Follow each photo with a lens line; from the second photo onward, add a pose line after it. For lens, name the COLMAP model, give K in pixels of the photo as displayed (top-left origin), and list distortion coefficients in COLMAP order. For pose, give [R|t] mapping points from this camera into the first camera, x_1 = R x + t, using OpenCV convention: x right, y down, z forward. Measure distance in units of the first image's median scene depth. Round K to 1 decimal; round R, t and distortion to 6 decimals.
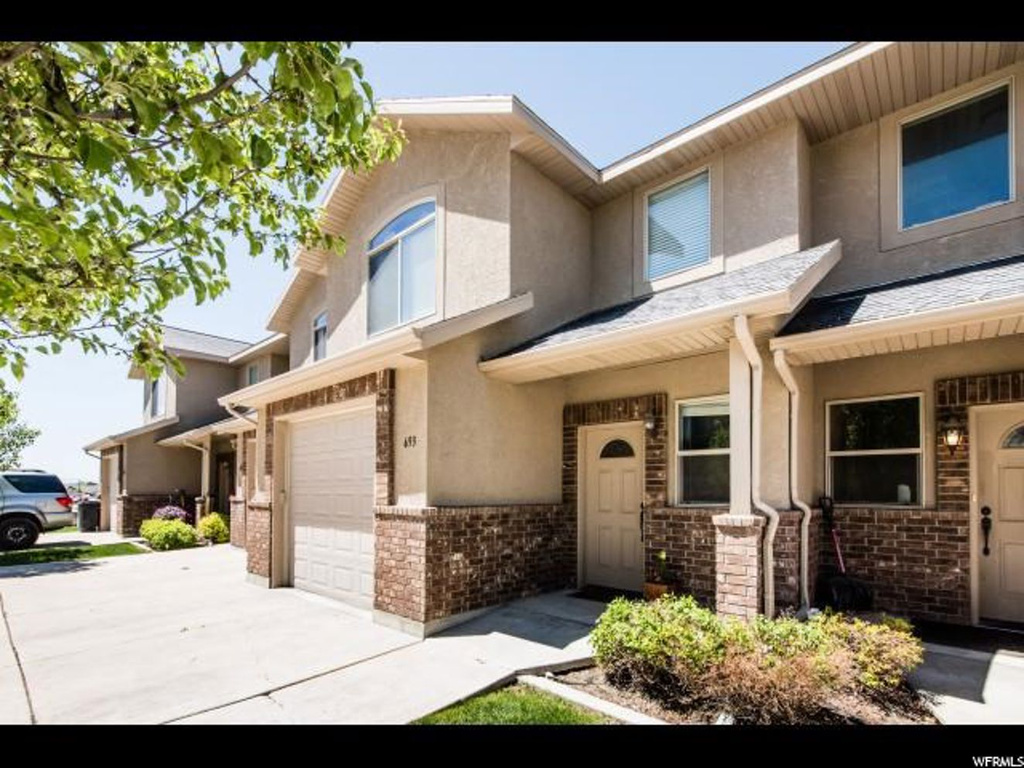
lens RADIAL K [[375.6, 0, 513.7], [0, 375.6, 358.8], [0, 0, 1]] dist [0.000656, 0.000064]
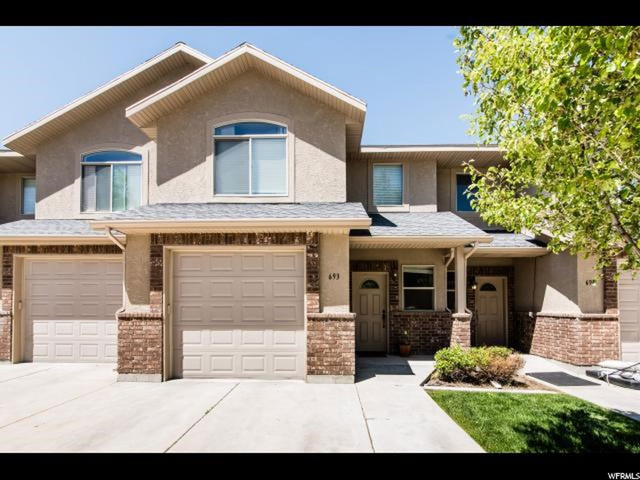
lens RADIAL K [[220.9, 0, 319.6], [0, 220.9, 220.3], [0, 0, 1]] dist [-0.000693, -0.000024]
pose [[0.834103, 0.197631, 0.514990, -0.804995], [-0.184931, 0.979772, -0.076471, 0.045012], [-0.519686, -0.031453, 0.853778, 0.127279]]
